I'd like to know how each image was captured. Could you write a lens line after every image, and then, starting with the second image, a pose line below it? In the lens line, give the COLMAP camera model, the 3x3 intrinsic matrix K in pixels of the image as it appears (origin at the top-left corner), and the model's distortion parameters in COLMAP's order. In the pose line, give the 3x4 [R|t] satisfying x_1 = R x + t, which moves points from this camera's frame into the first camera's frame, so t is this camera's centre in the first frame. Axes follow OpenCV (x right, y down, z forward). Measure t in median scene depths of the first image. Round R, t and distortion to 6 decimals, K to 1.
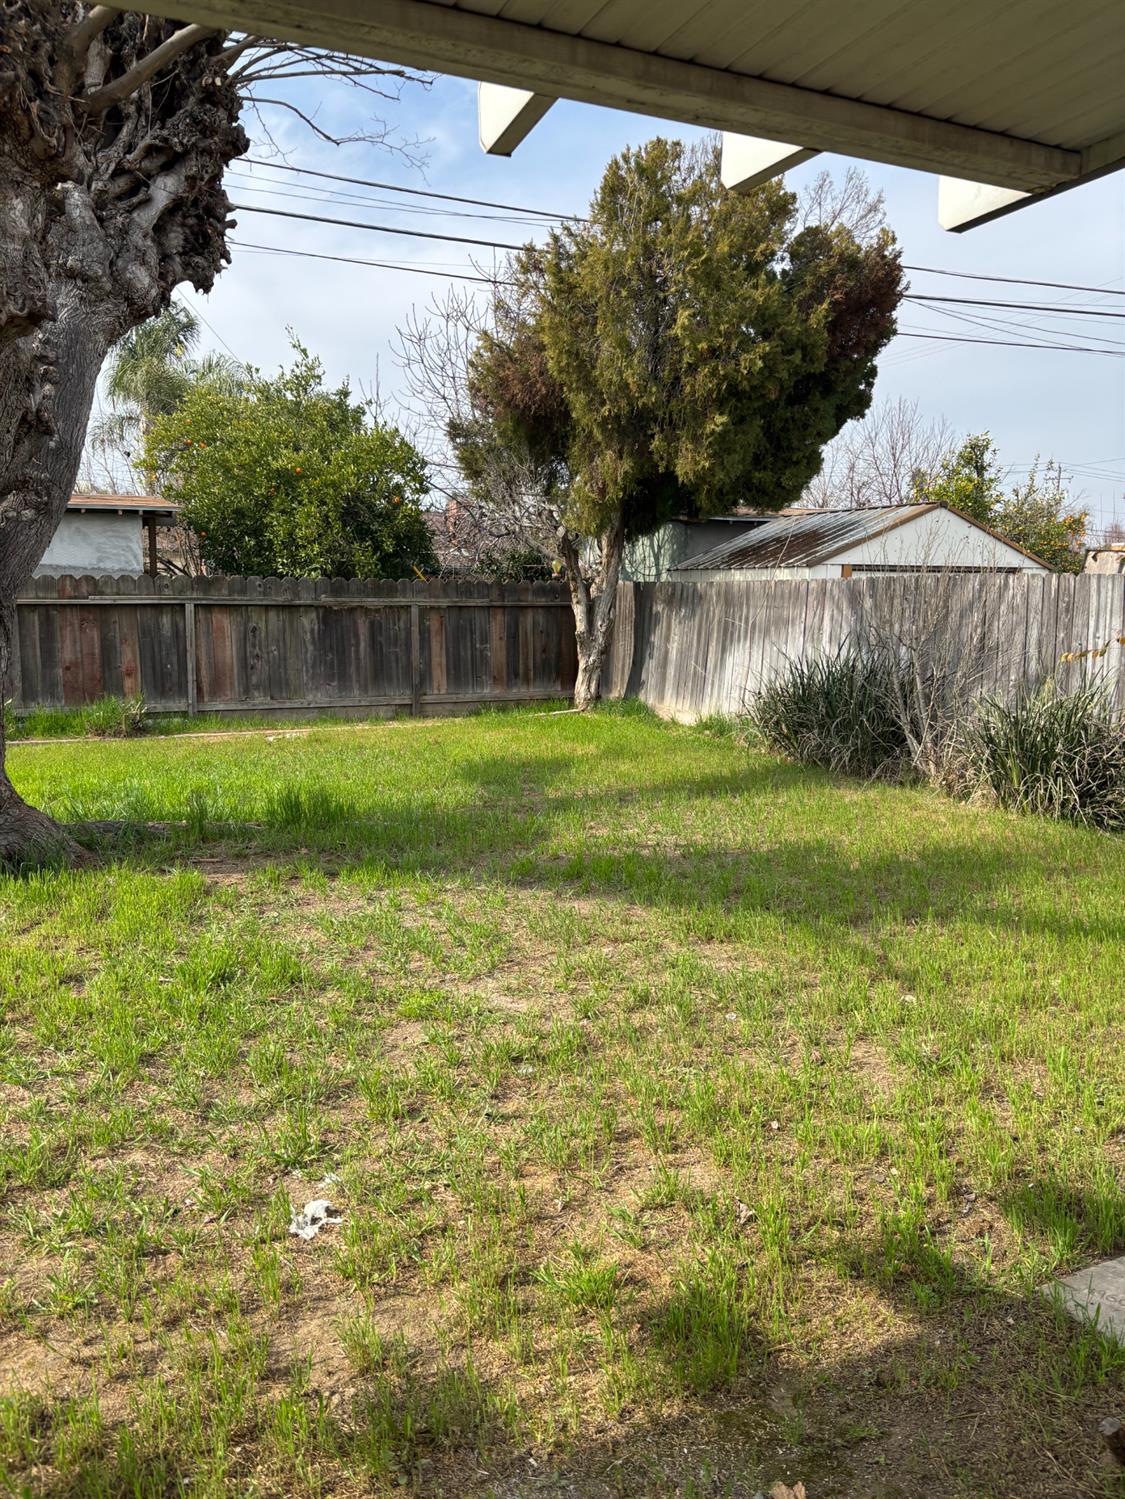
lens RADIAL K [[1142.2, 0, 557.6], [0, 1142.2, 744.7], [0, 0, 1]] dist [0.049690, -0.064432]
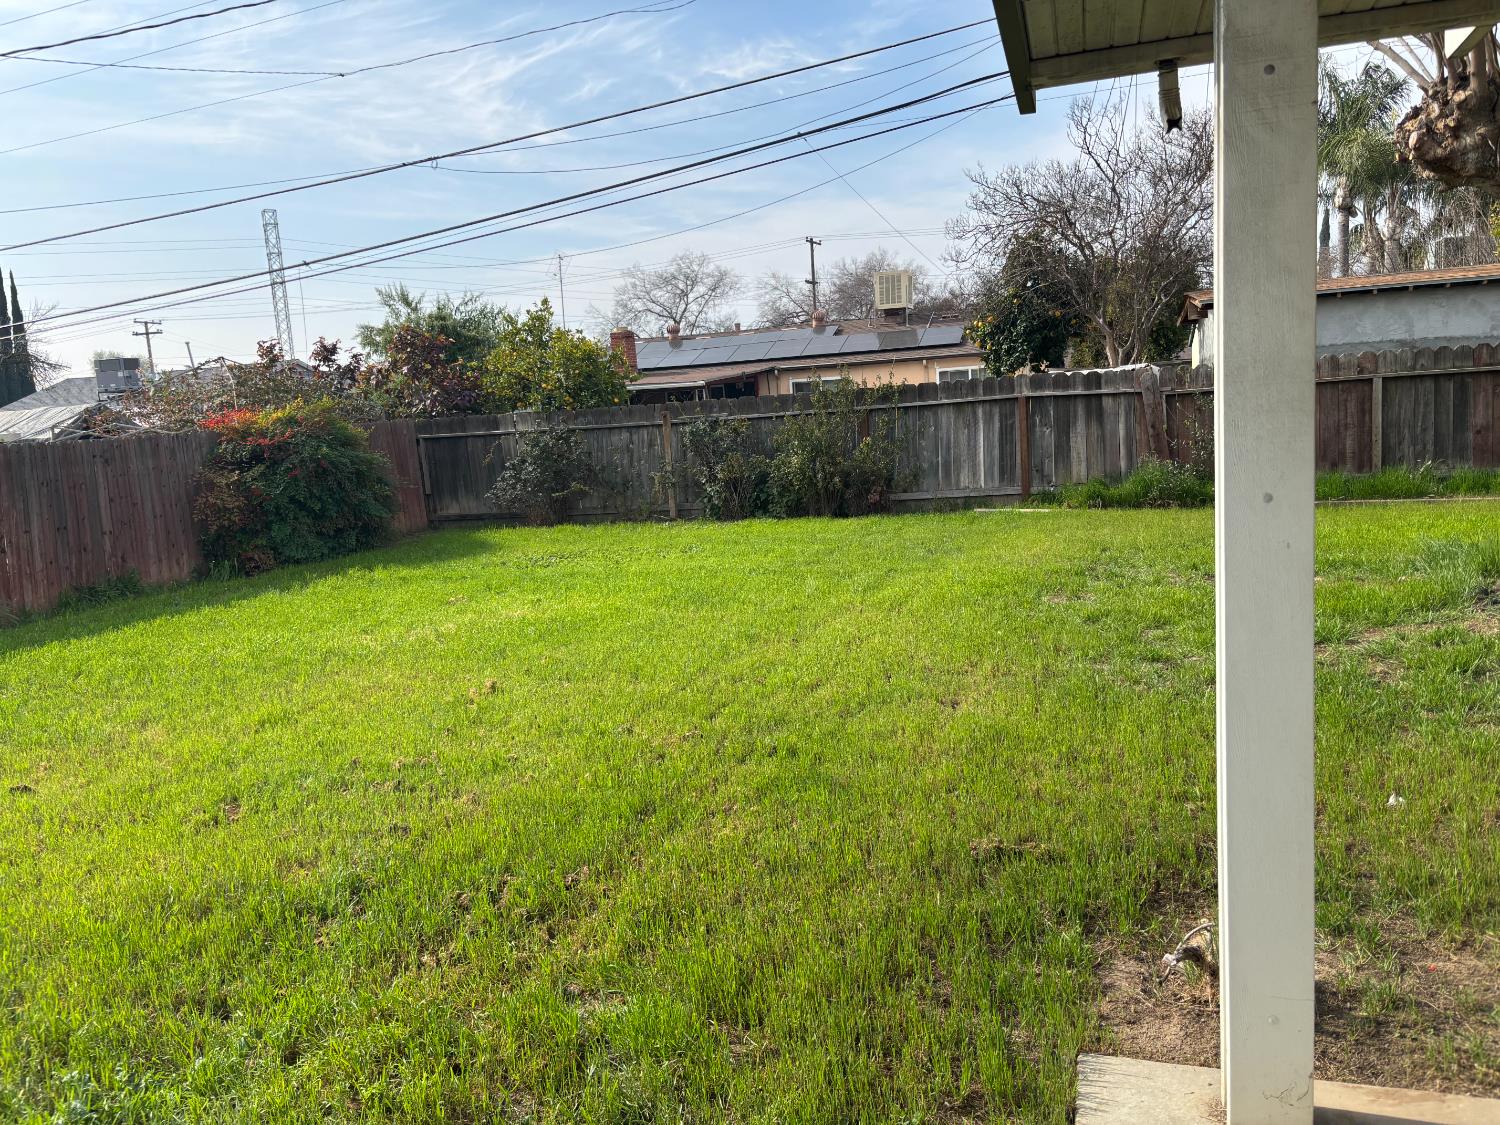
lens RADIAL K [[1143.0, 0, 739.4], [0, 1143.0, 565.8], [0, 0, 1]] dist [0.049690, -0.064432]
pose [[0.753962, 0.038486, -0.655790, -0.237359], [-0.021542, 0.999194, 0.033873, 0.037256], [0.656565, -0.011412, 0.754183, -0.265706]]
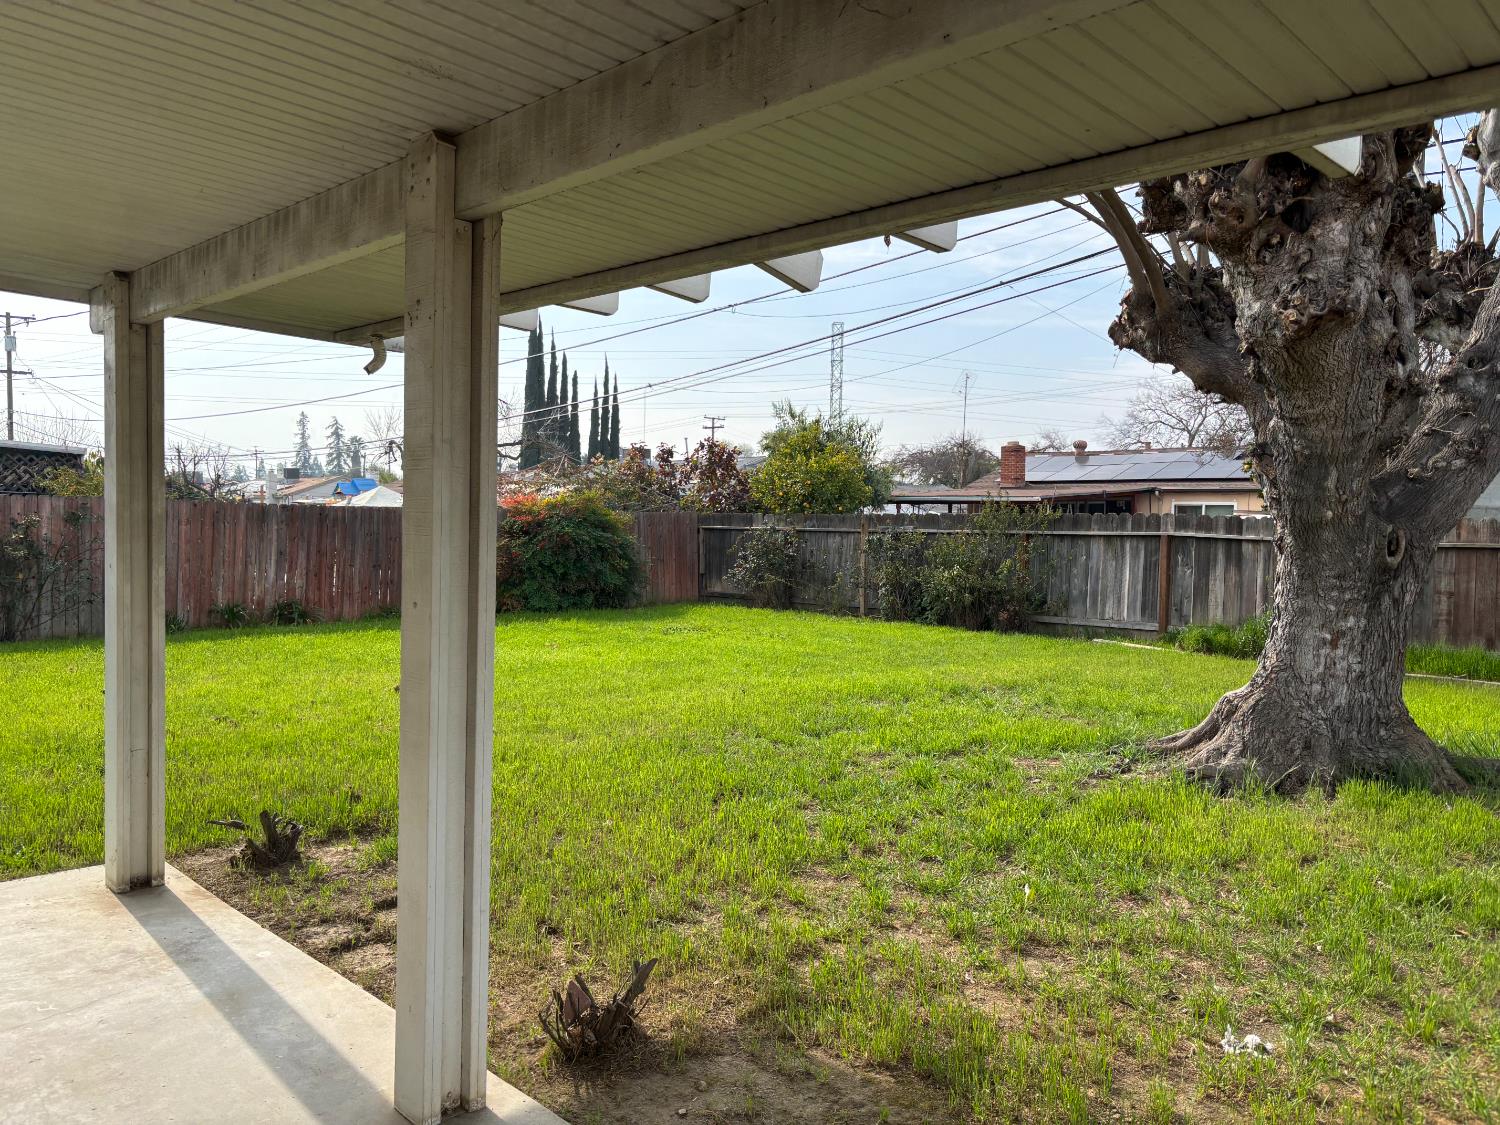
lens RADIAL K [[1143.0, 0, 760.0], [0, 1143.0, 567.6], [0, 0, 1]] dist [0.049690, -0.064432]
pose [[0.353099, 0.042903, -0.934602, 0.170863], [-0.141054, 0.989971, -0.007846, -0.000677], [0.924892, 0.134600, 0.355609, 0.007819]]
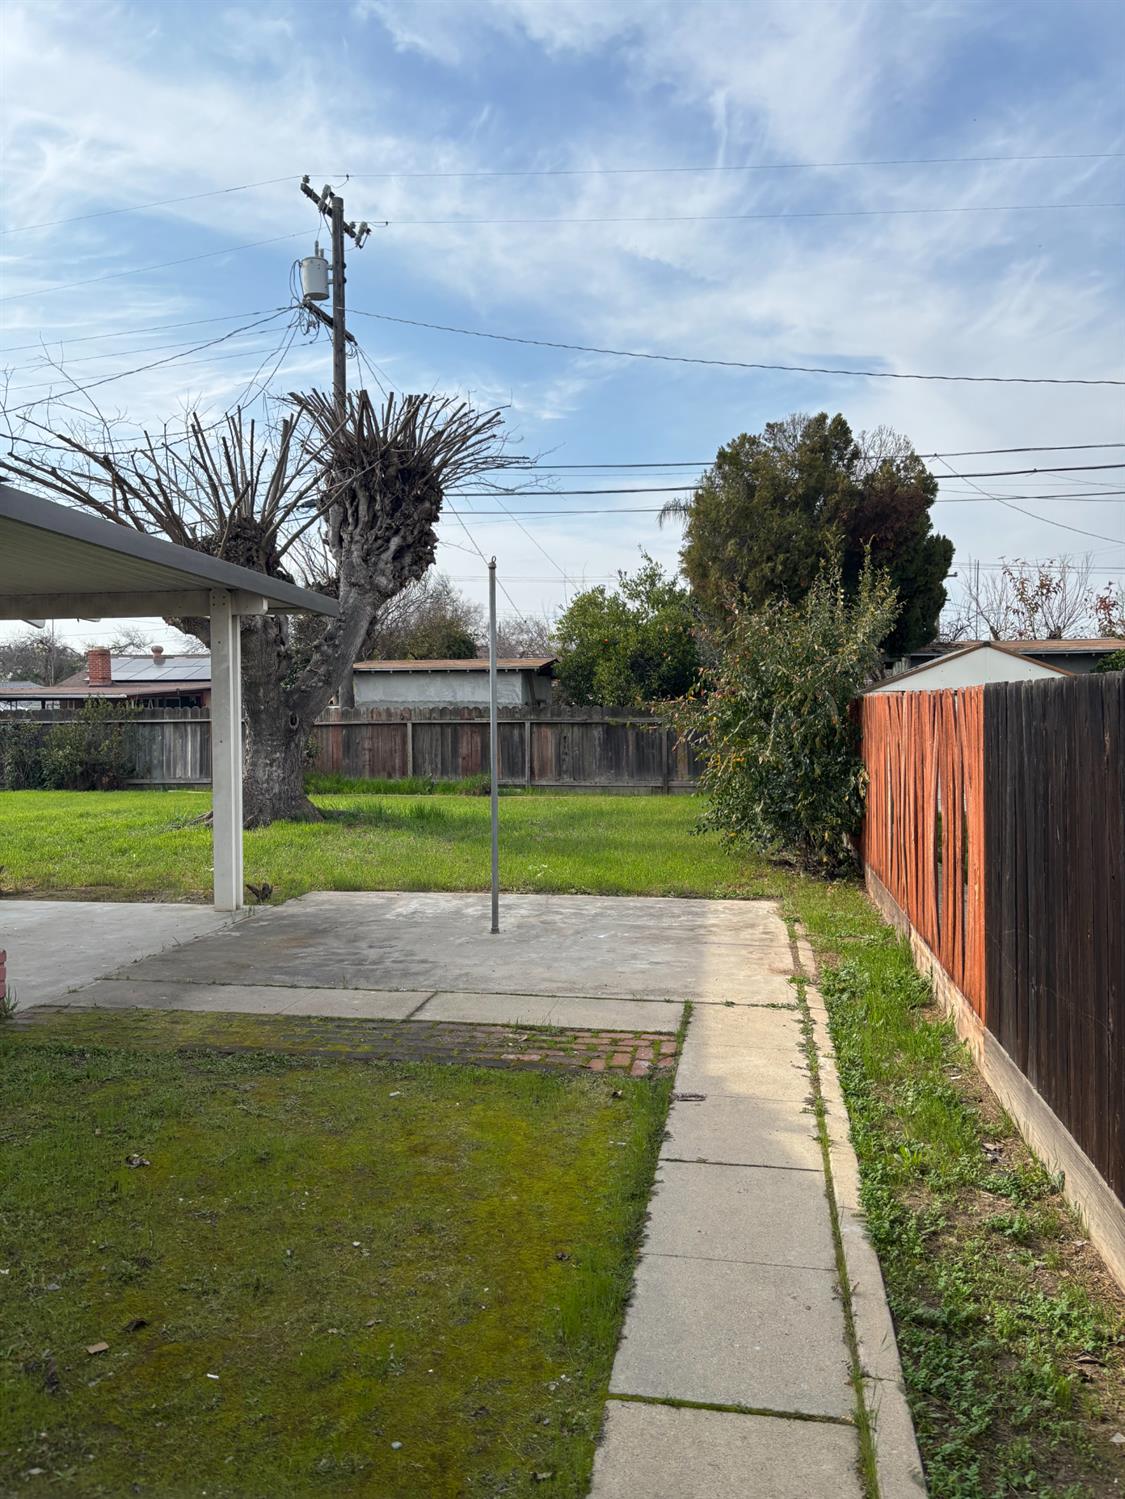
lens RADIAL K [[1142.2, 0, 557.9], [0, 1142.2, 748.7], [0, 0, 1]] dist [0.049690, -0.064432]
pose [[0.820792, 0.009483, -0.571148, 0.714146], [-0.068860, 0.994213, -0.082452, 0.055658], [0.567061, 0.107006, 0.816696, -0.371720]]
